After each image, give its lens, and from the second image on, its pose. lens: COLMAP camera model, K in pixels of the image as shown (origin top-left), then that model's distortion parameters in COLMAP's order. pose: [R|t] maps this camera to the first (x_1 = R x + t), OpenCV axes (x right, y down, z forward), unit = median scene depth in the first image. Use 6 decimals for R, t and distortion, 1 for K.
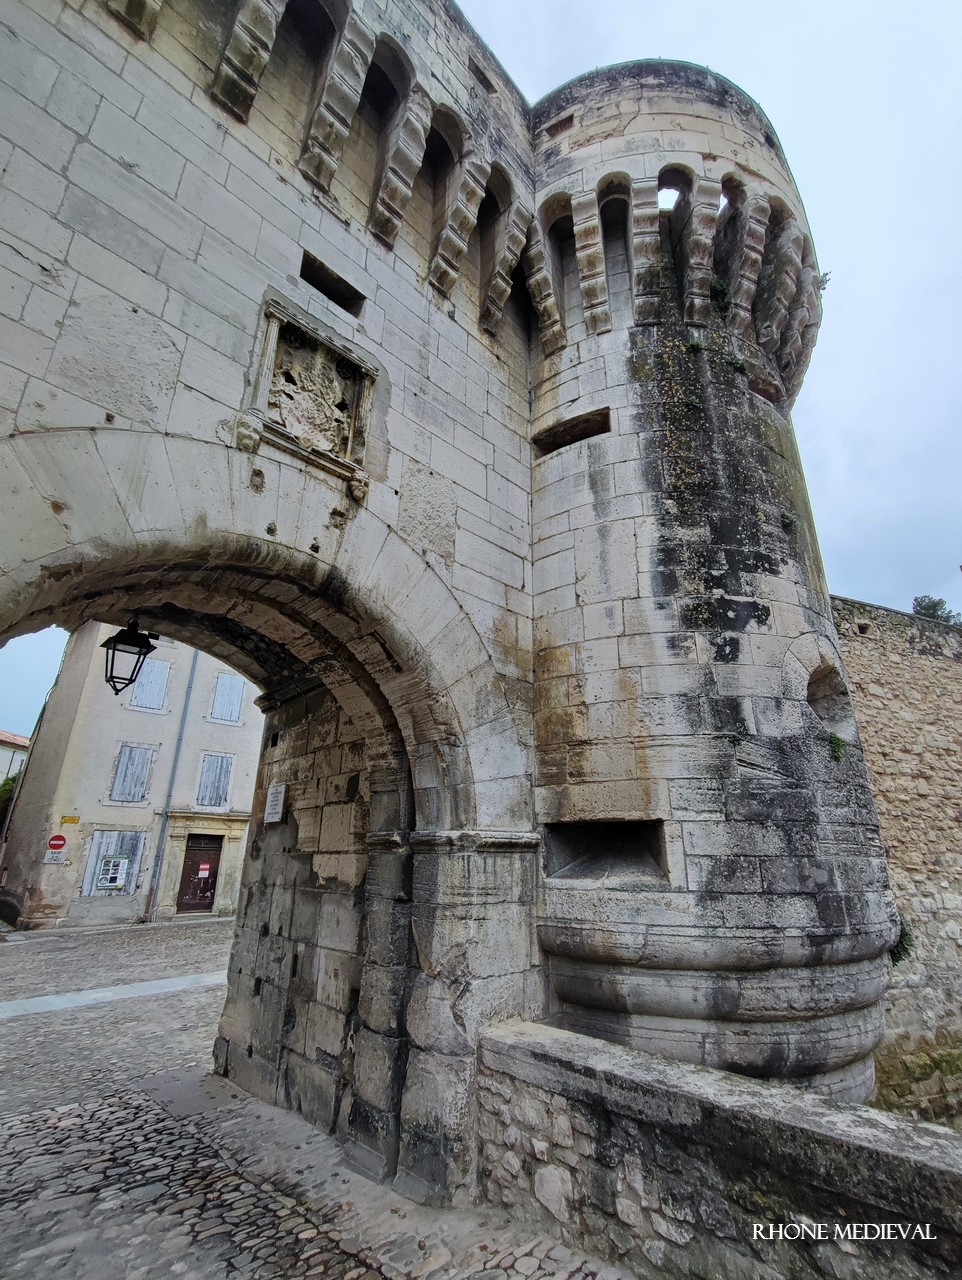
lens RADIAL K [[574.6, 0, 481.9], [0, 574.6, 640.1], [0, 0, 1]] dist [-0.003595, -0.000114]
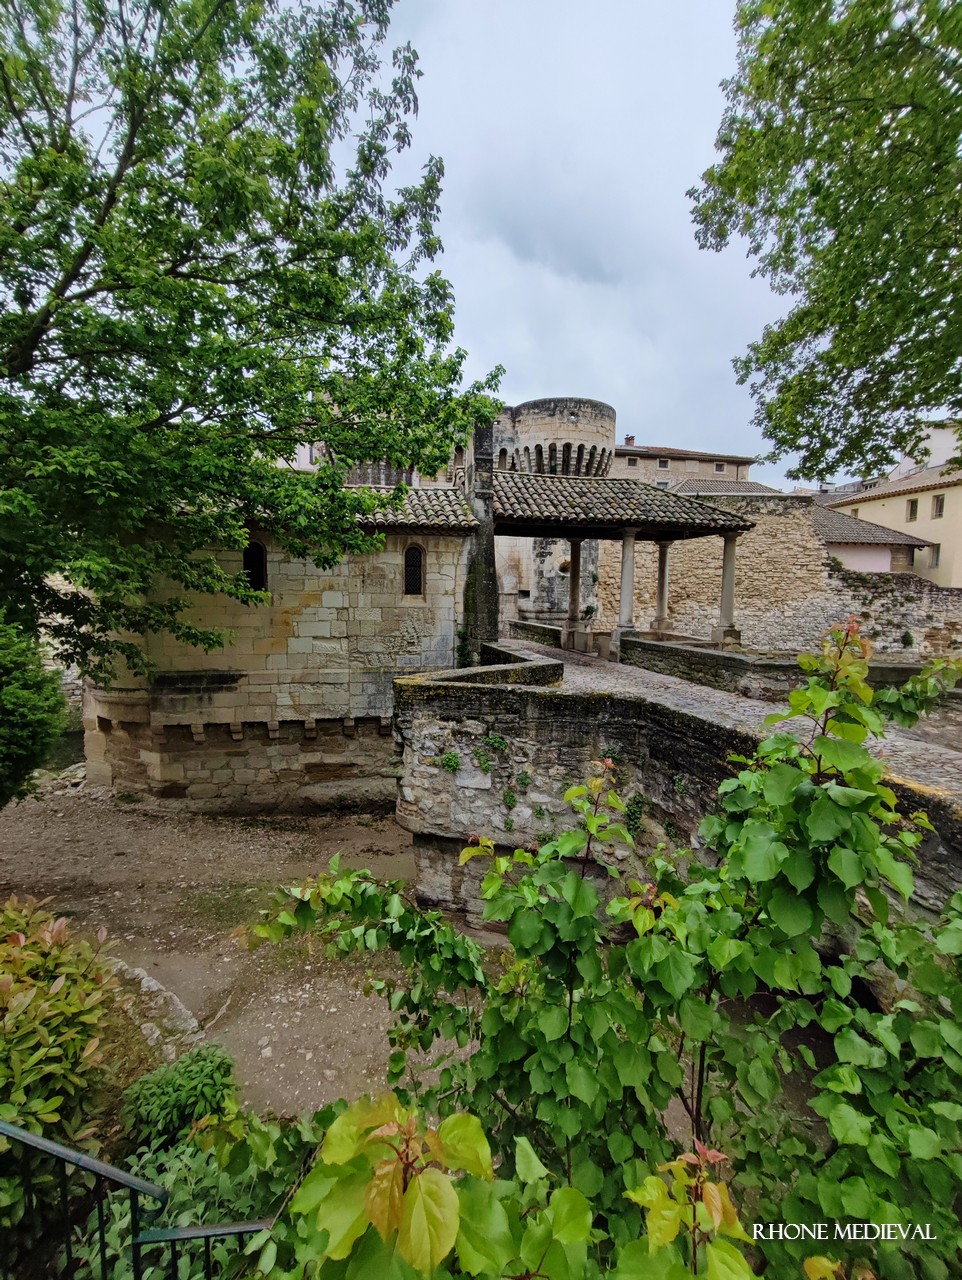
lens RADIAL K [[574.6, 0, 479.8], [0, 574.6, 640.1], [0, 0, 1]] dist [-0.003595, -0.000114]
pose [[0.857459, 0.052291, -0.511889, 2.983591], [0.173499, 0.907183, 0.383298, -1.634501], [0.484420, -0.417474, 0.768799, -4.151909]]
